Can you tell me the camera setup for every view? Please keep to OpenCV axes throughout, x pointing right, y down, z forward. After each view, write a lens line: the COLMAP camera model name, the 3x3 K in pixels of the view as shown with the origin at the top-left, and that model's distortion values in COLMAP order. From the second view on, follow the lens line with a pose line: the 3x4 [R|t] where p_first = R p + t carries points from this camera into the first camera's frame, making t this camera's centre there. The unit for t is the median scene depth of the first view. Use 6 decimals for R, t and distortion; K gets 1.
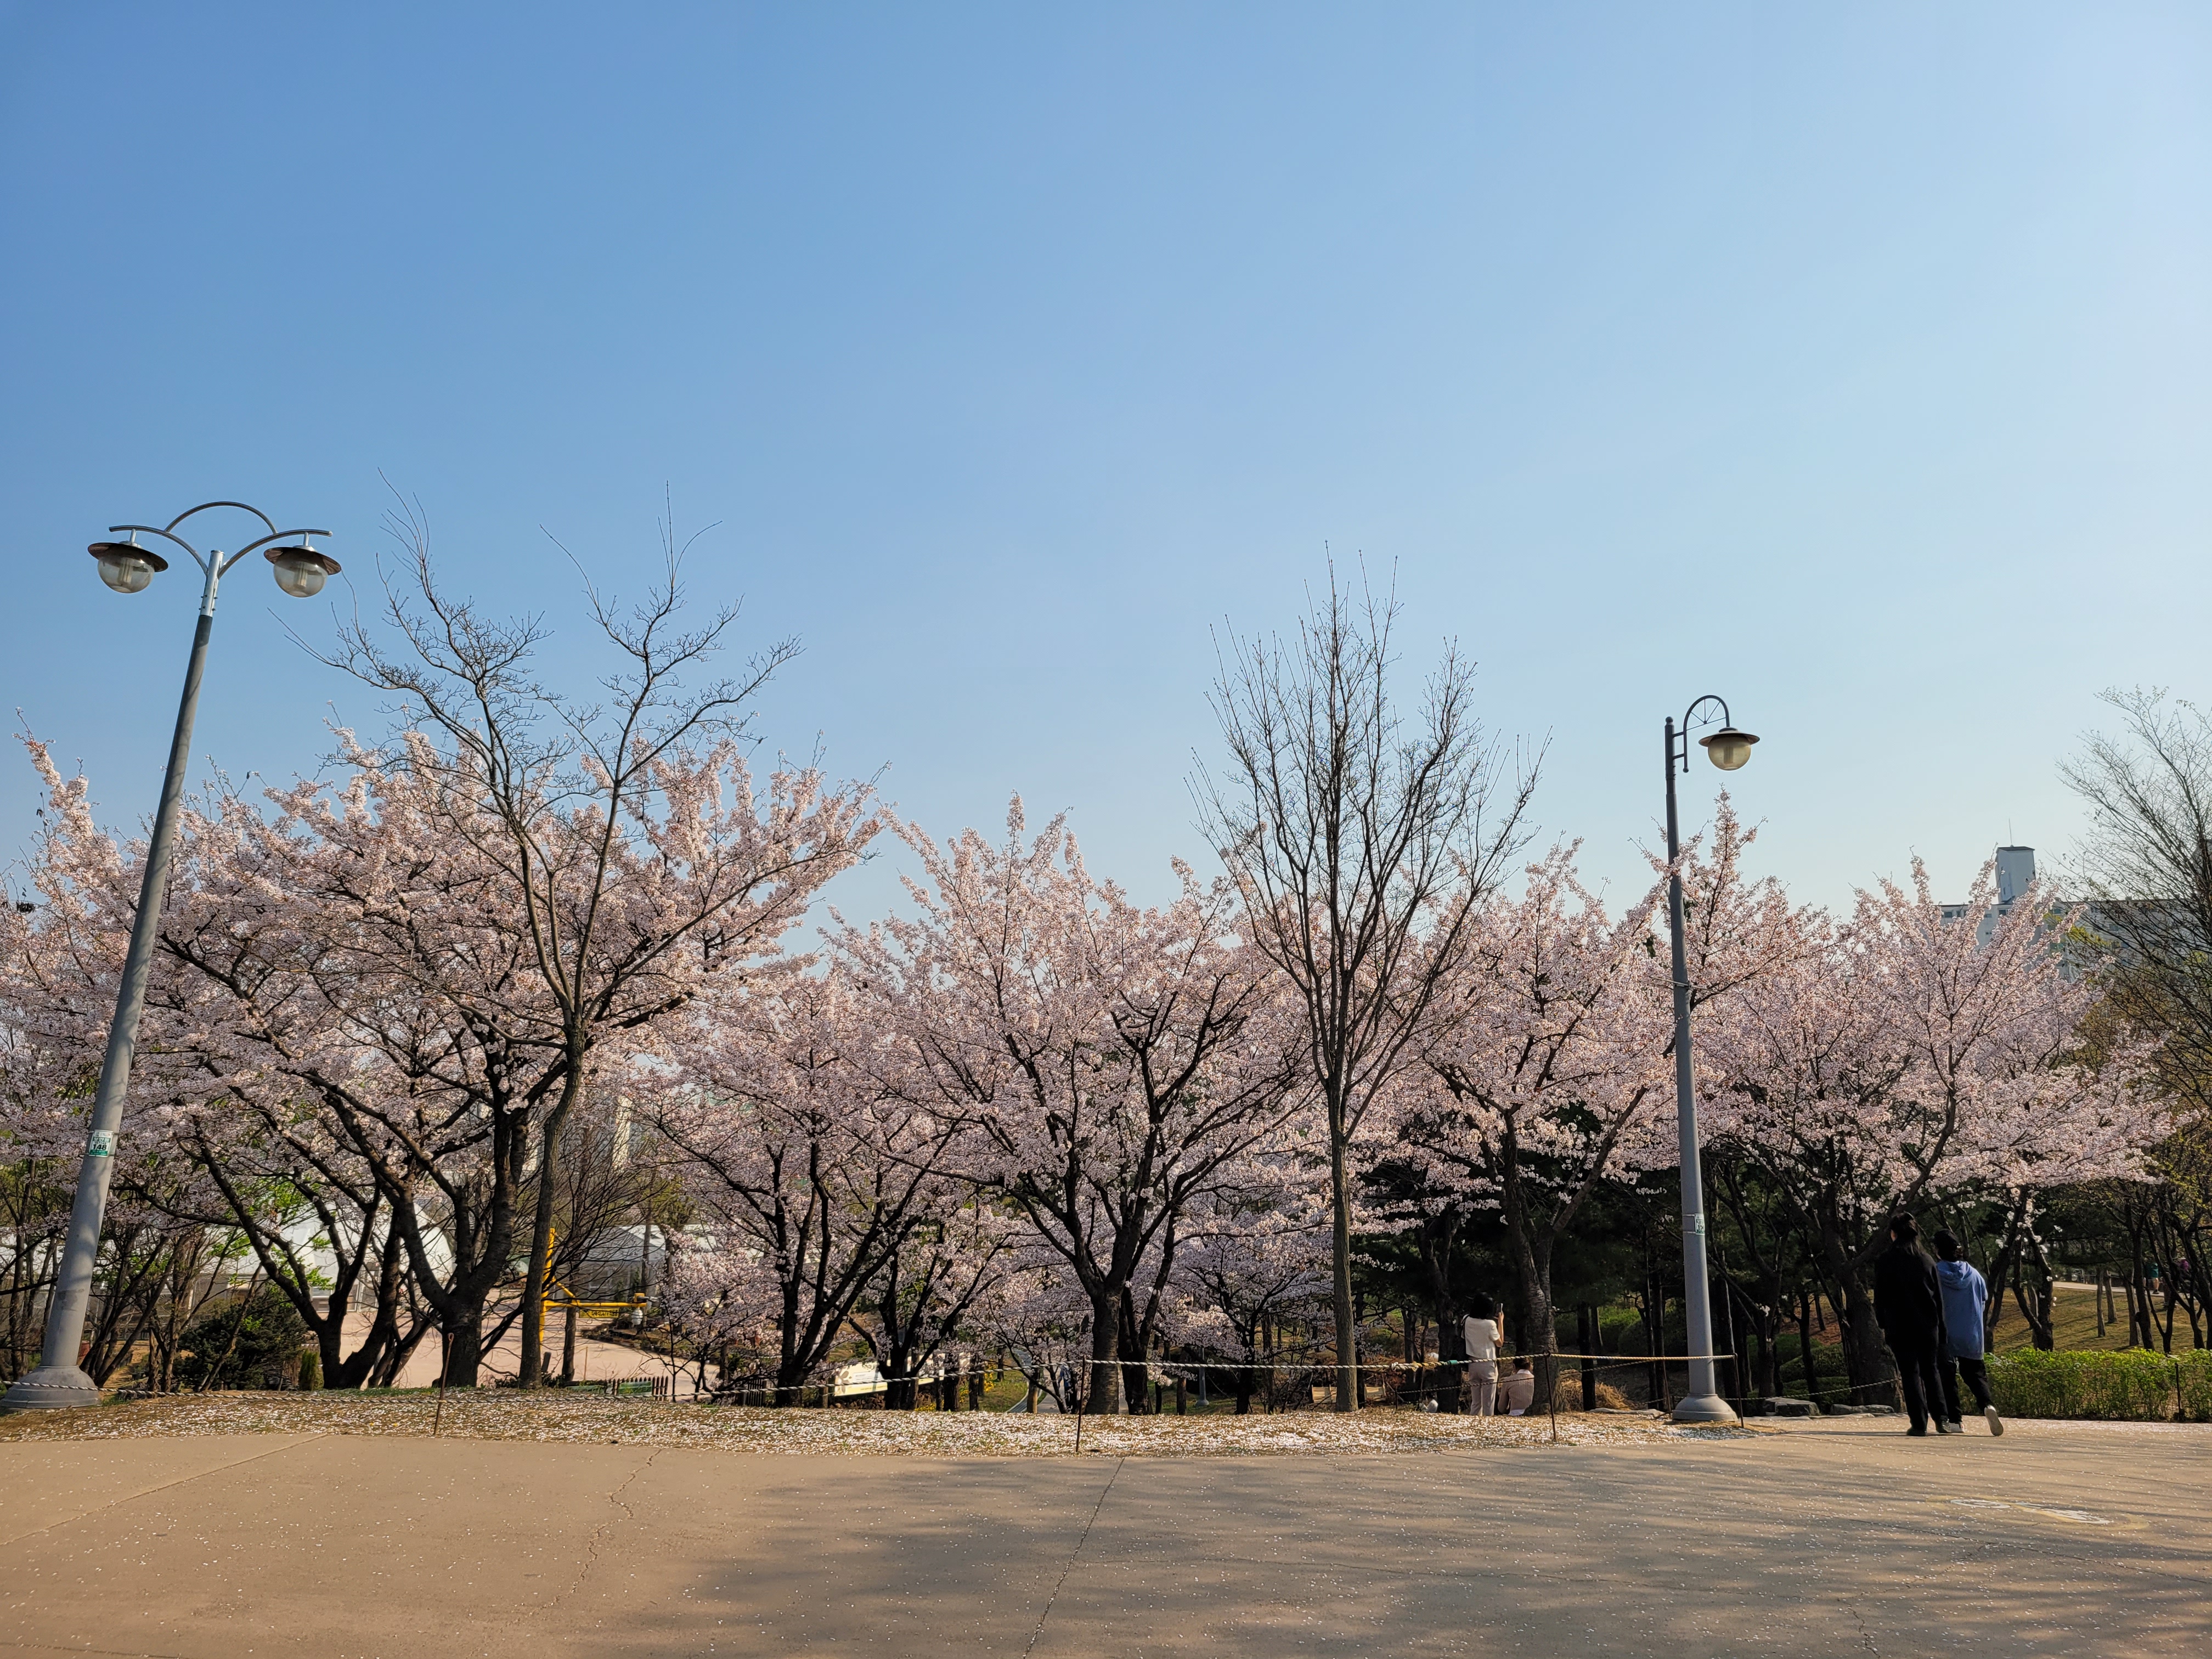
lens RADIAL K [[1658.7, 0, 1106.8], [0, 1658.7, 824.0], [0, 0, 1]] dist [0.046196, -0.003709]
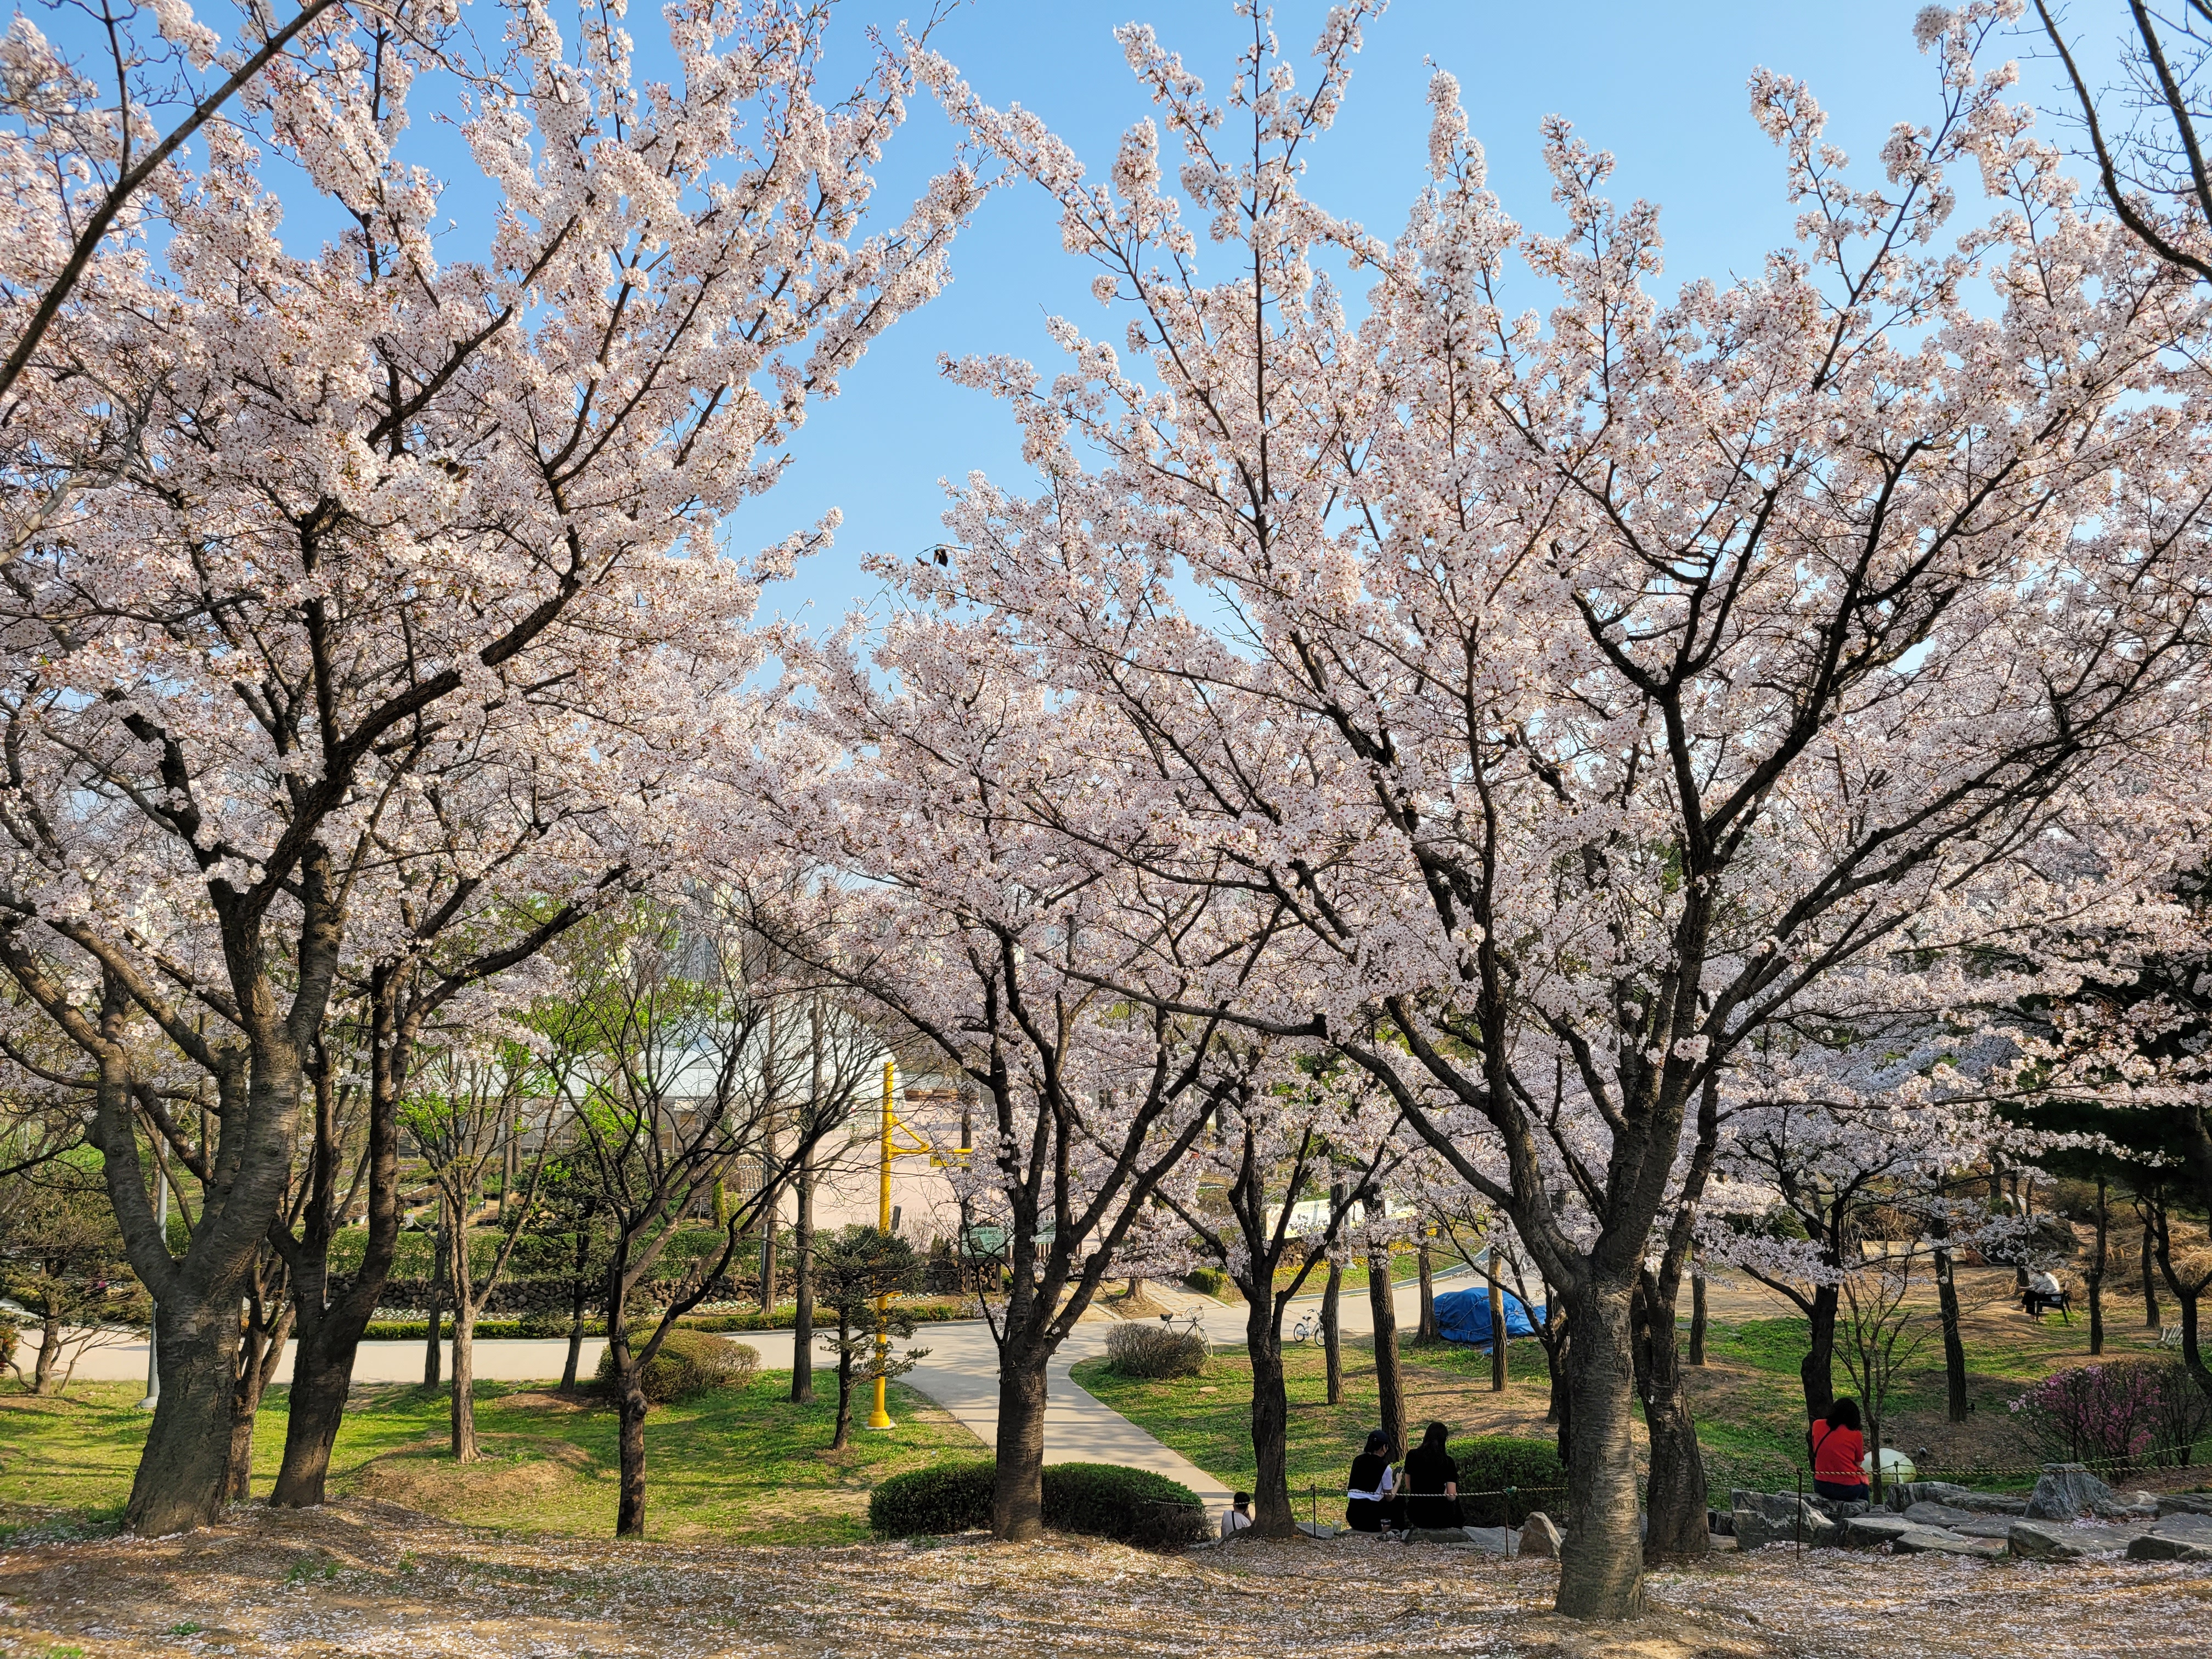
lens RADIAL K [[1658.7, 0, 1106.8], [0, 1658.7, 824.0], [0, 0, 1]] dist [0.046196, -0.003709]
pose [[0.961577, -0.039995, -0.271605, 0.000369], [0.070044, 0.992330, 0.101855, 0.112638], [0.265448, -0.116965, 0.957004, 0.562494]]
